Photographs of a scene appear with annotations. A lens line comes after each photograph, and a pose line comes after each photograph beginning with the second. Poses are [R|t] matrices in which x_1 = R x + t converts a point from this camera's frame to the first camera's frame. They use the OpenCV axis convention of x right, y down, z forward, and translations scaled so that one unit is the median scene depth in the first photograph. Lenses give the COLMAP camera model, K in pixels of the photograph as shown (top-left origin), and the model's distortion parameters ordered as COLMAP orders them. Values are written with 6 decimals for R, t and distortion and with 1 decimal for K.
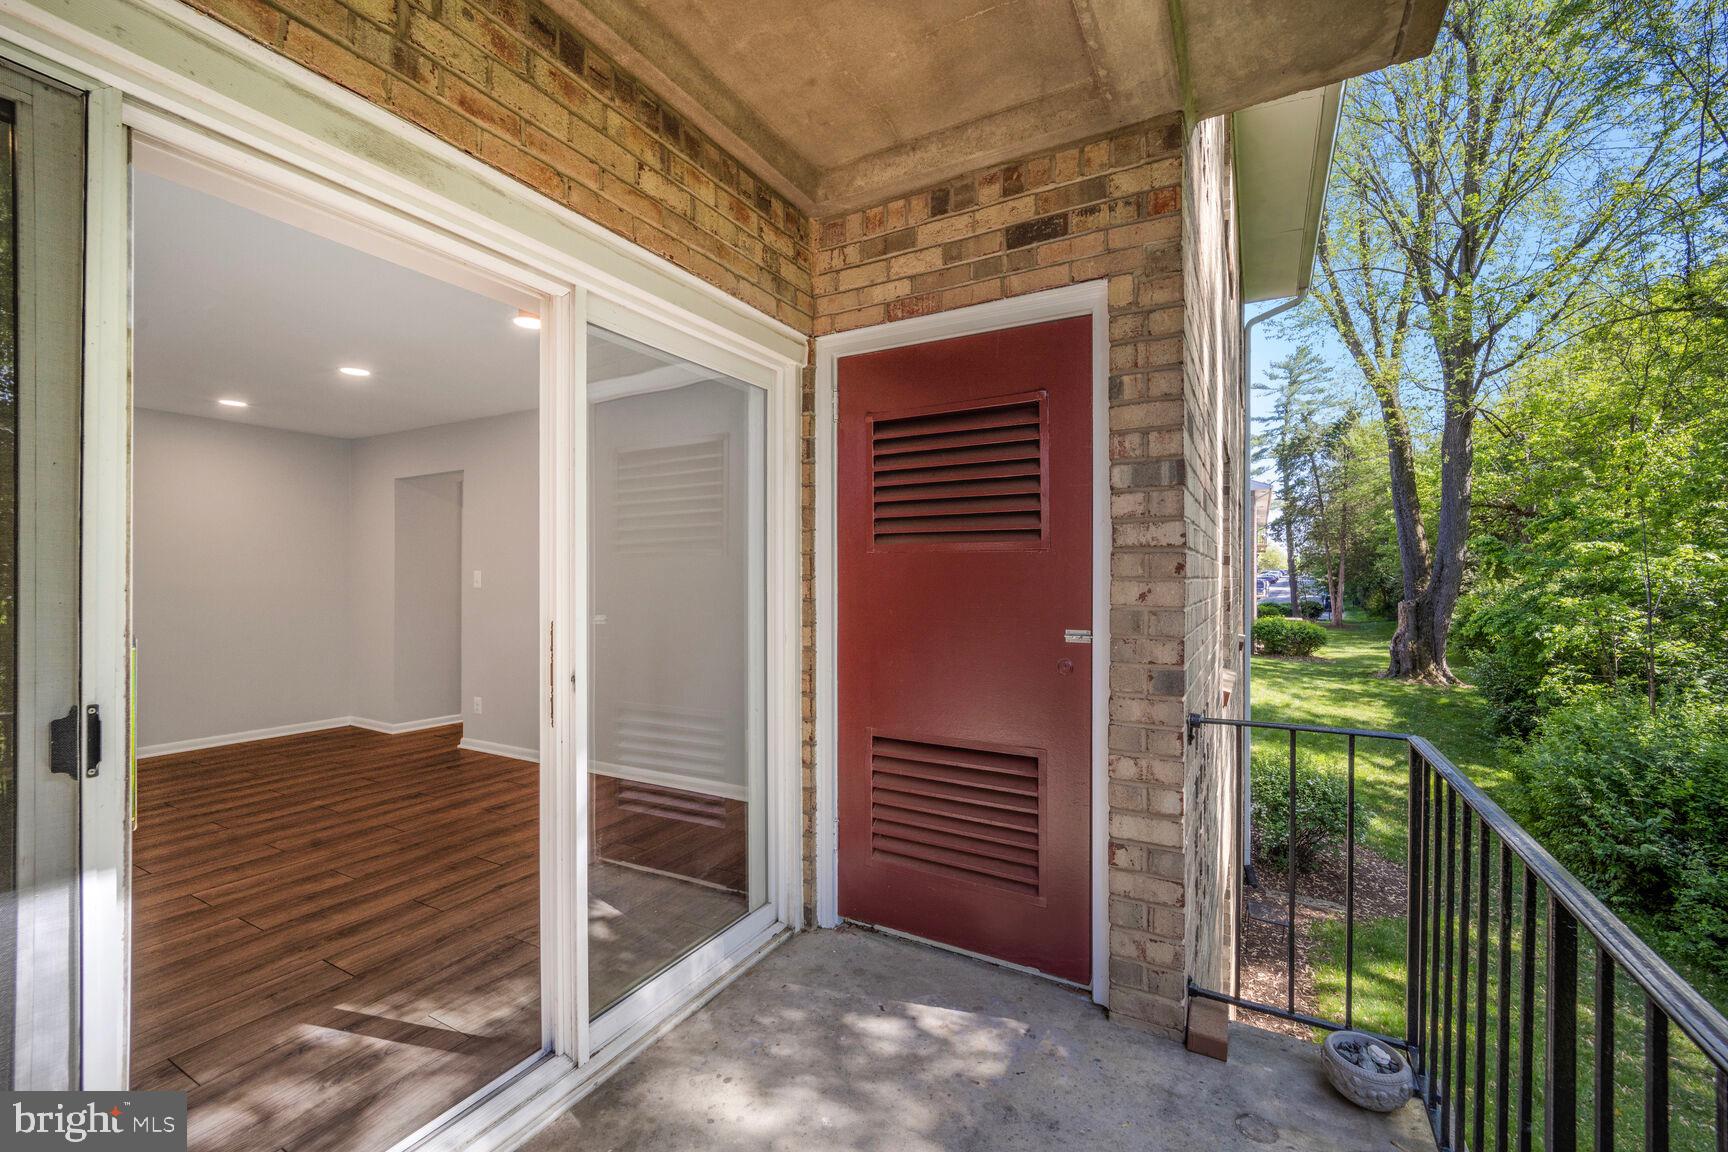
lens RADIAL K [[723.4, 0, 869.3], [0, 723.4, 581.9], [0, 0, 1]] dist [-0.012956, -0.002344]
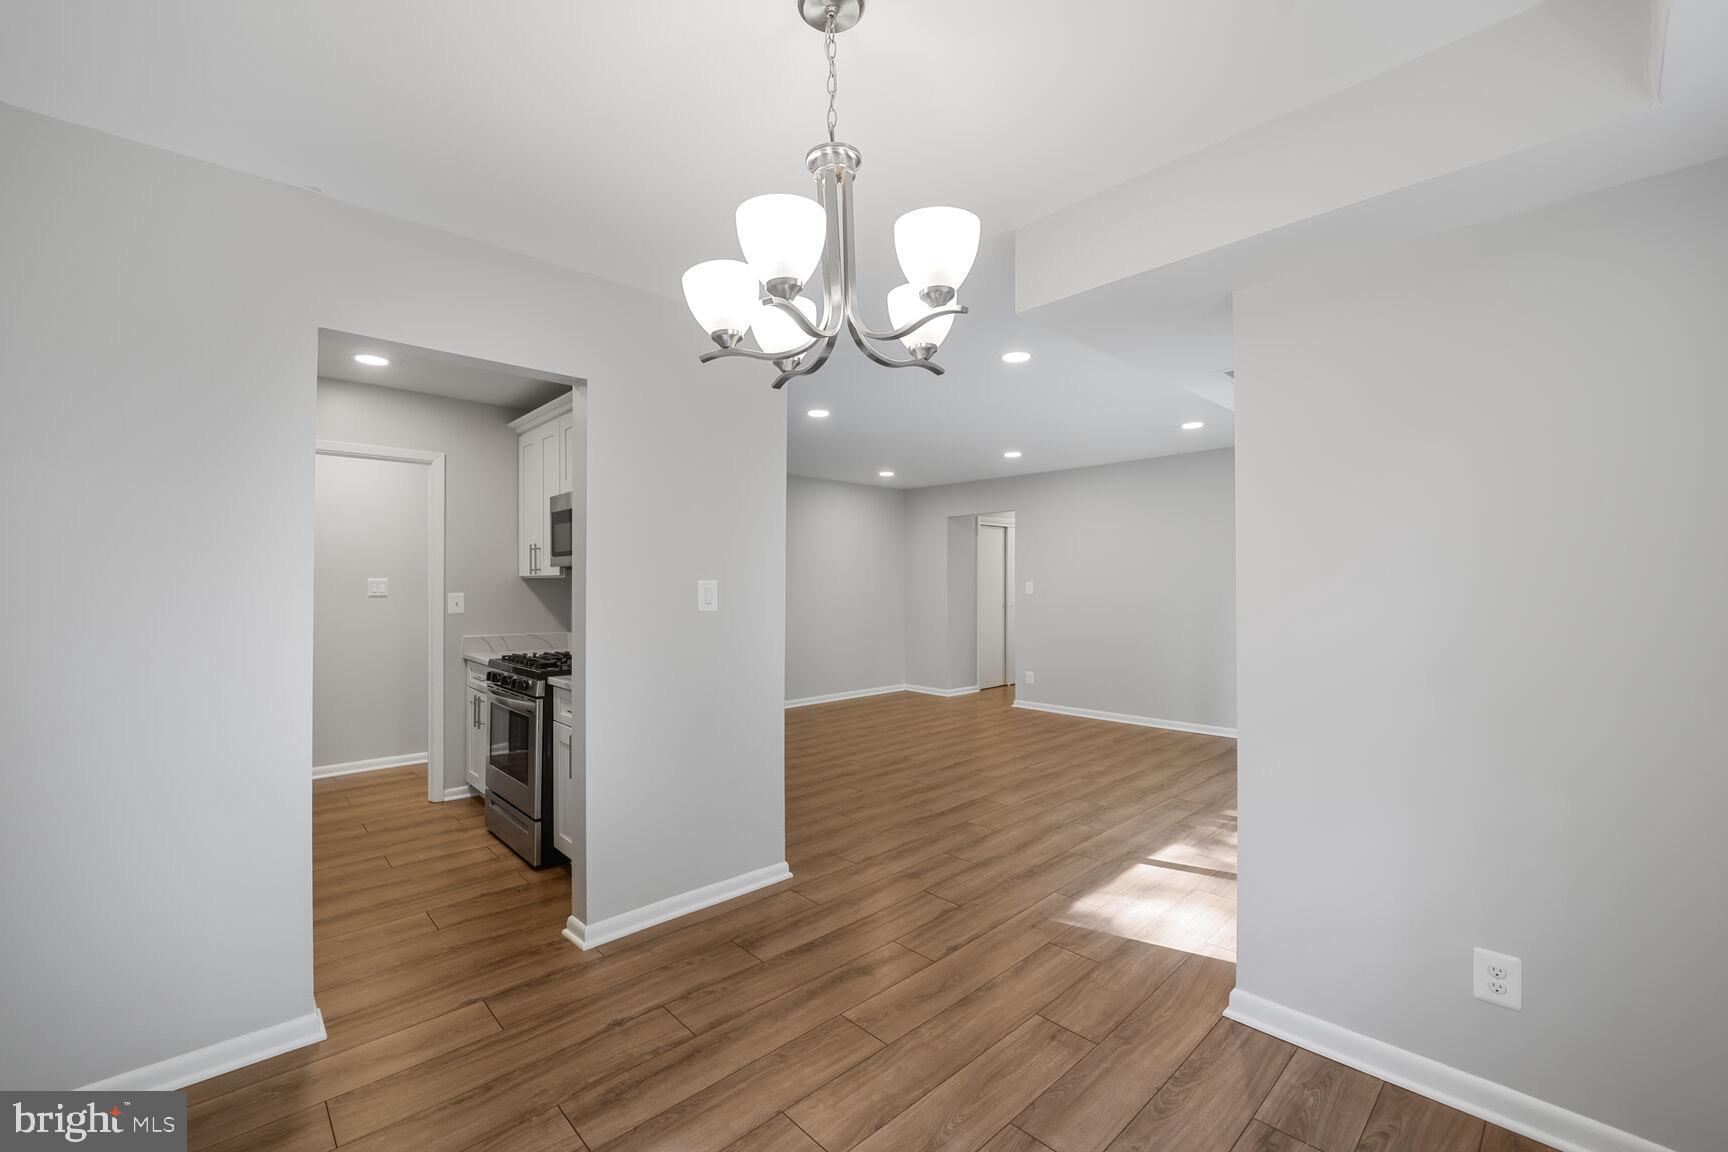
lens RADIAL K [[723.4, 0, 863.1], [0, 723.4, 581.9], [0, 0, 1]] dist [-0.012956, -0.002344]
pose [[0.960548, -0.009612, -0.277947, -1.804228], [0.007036, 0.999923, -0.010261, -0.011820], [0.278024, 0.007901, 0.960542, -1.770836]]
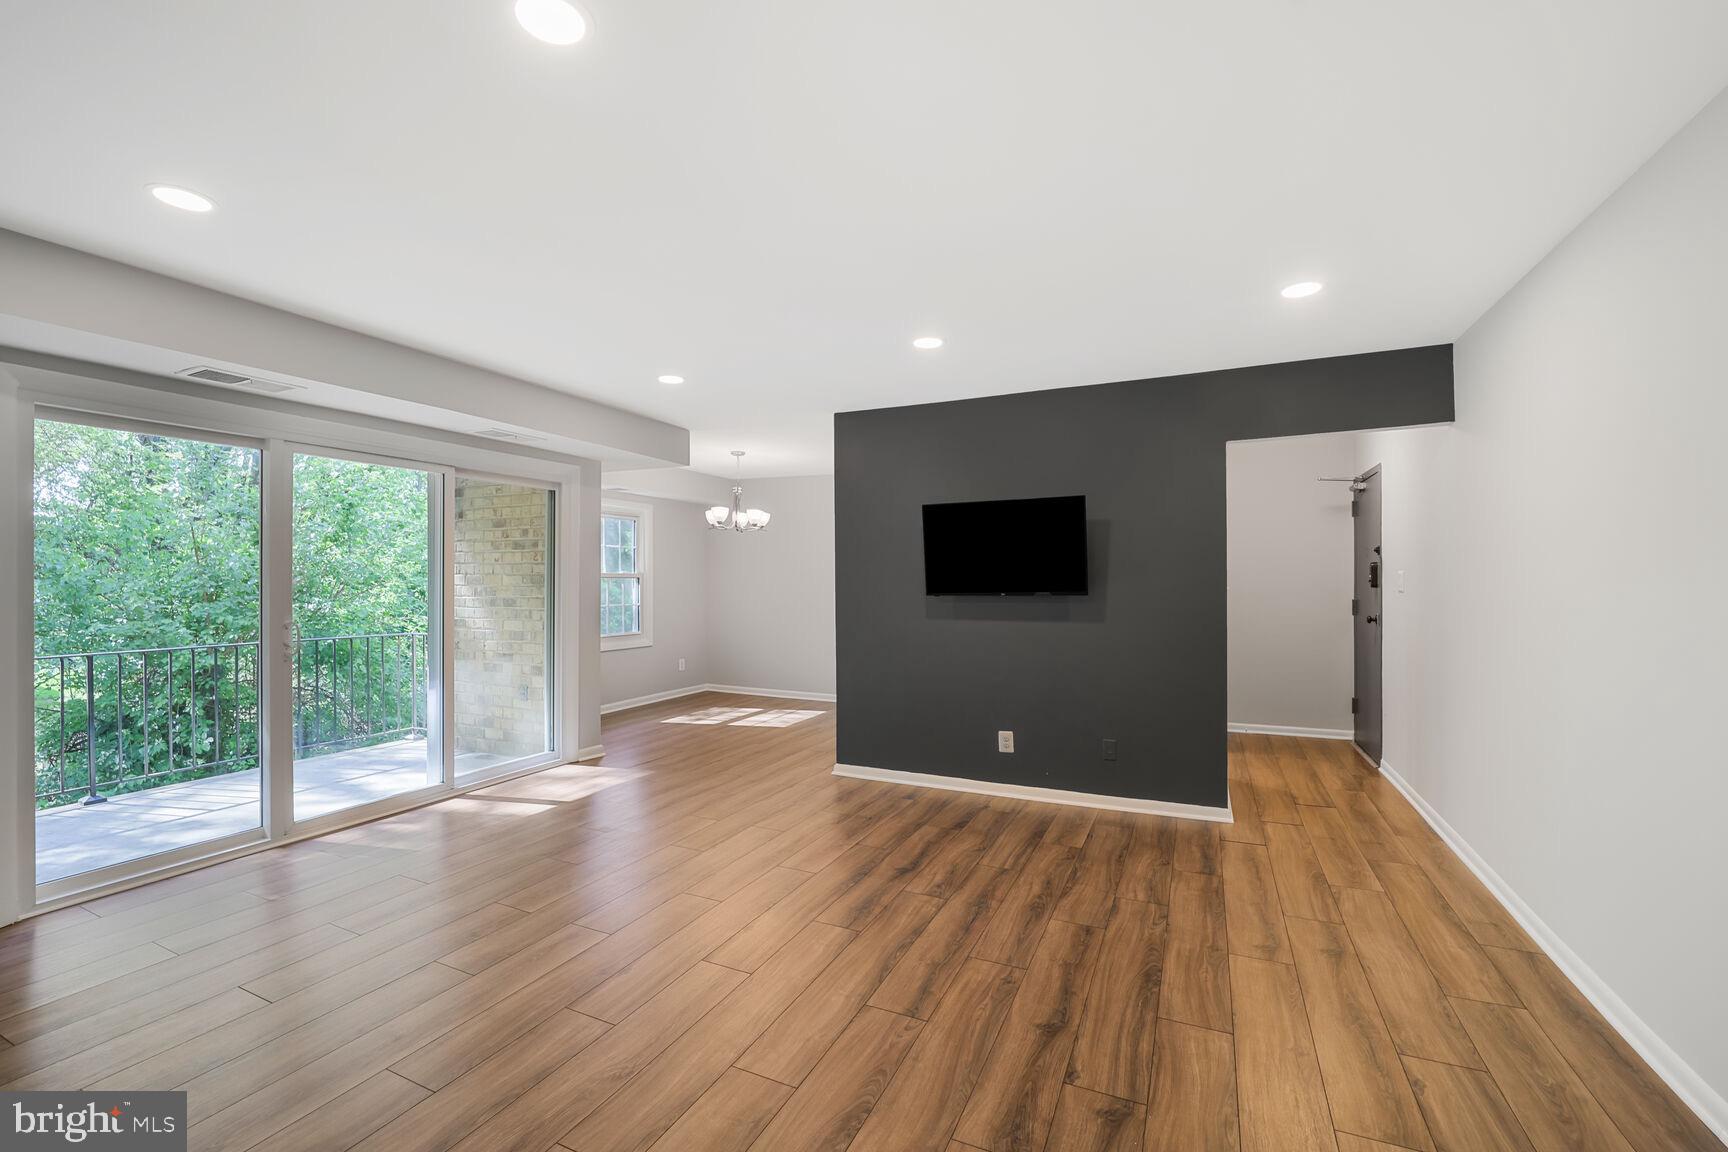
lens RADIAL K [[723.4, 0, 864.9], [0, 723.4, 577.7], [0, 0, 1]] dist [-0.012956, -0.002344]
pose [[-0.995687, -0.004656, -0.092656, -2.544137], [-0.004905, 0.999985, 0.002457, -0.034573], [0.092643, 0.002901, -0.995695, 4.148608]]
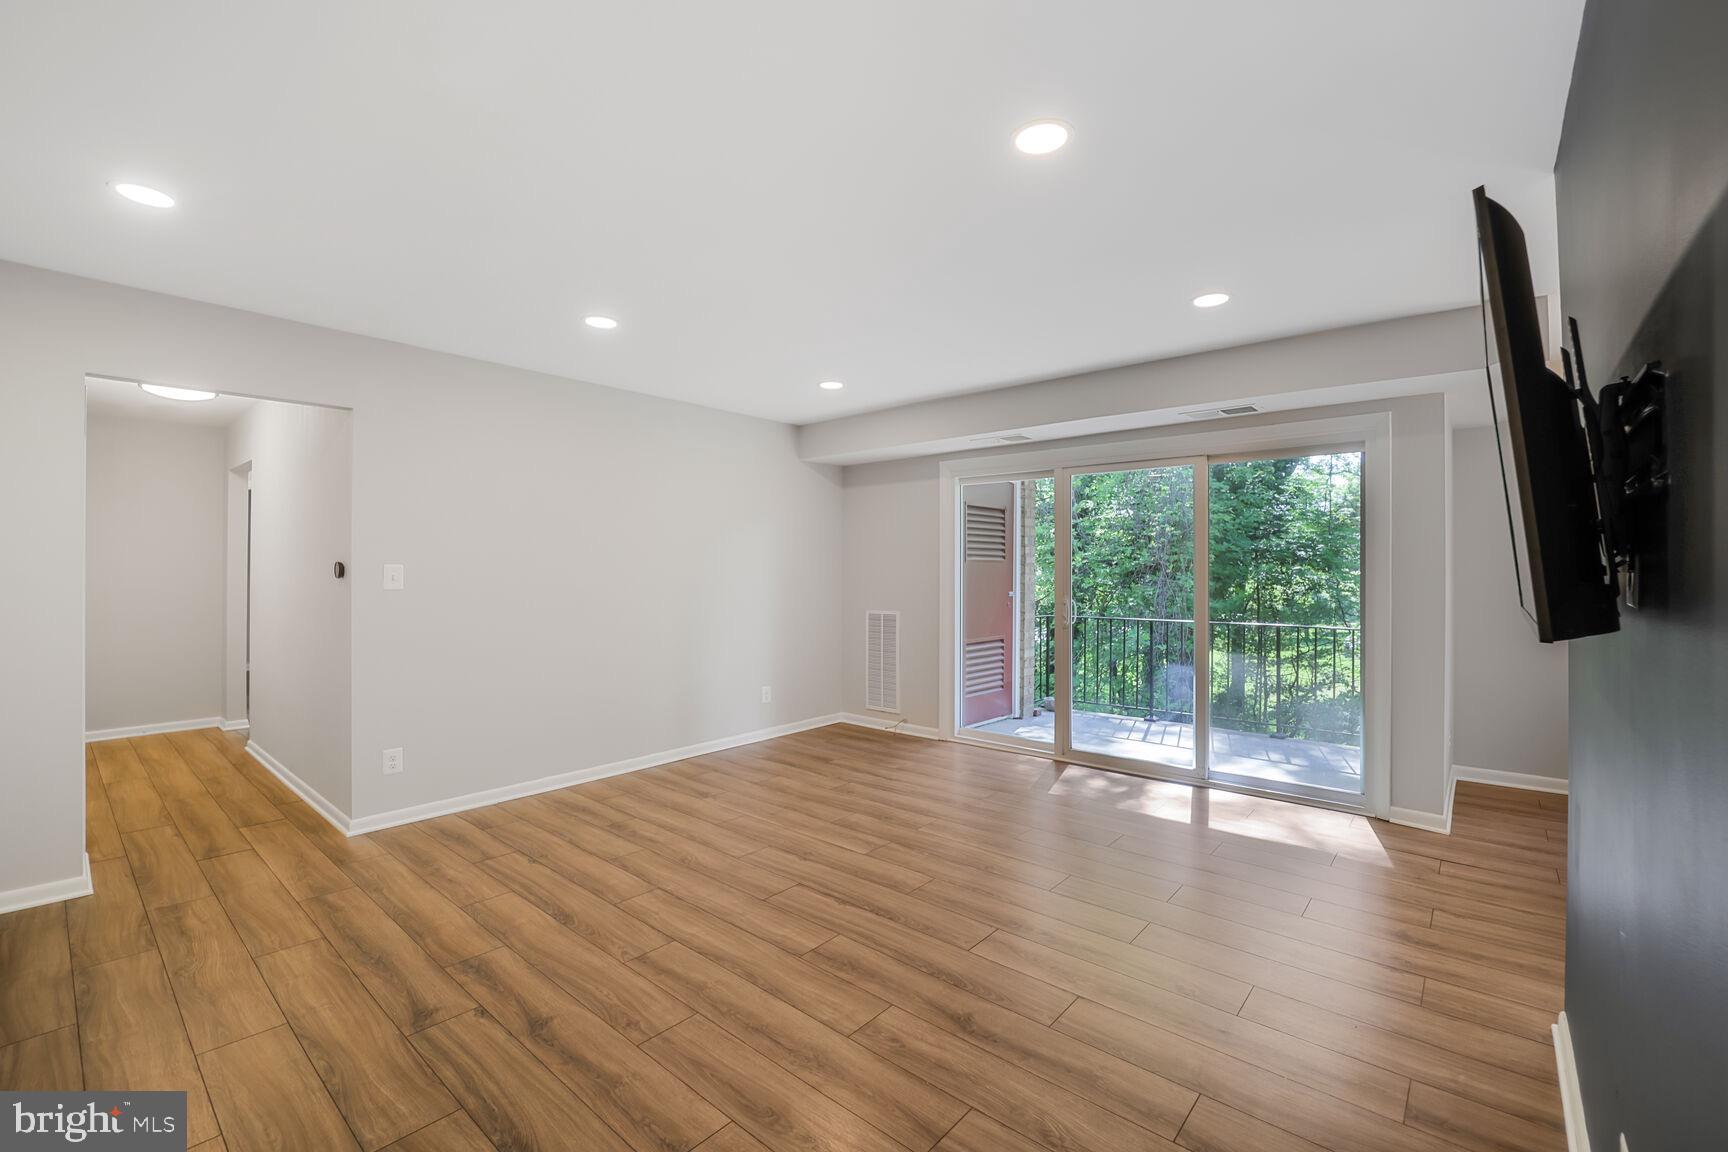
lens RADIAL K [[723.4, 0, 869.2], [0, 723.4, 574.0], [0, 0, 1]] dist [-0.012956, -0.002344]
pose [[0.170535, -0.008706, 0.985313, -4.460358], [0.004969, 0.999956, 0.007976, -0.038839], [-0.985339, 0.003536, 0.170570, 1.707521]]
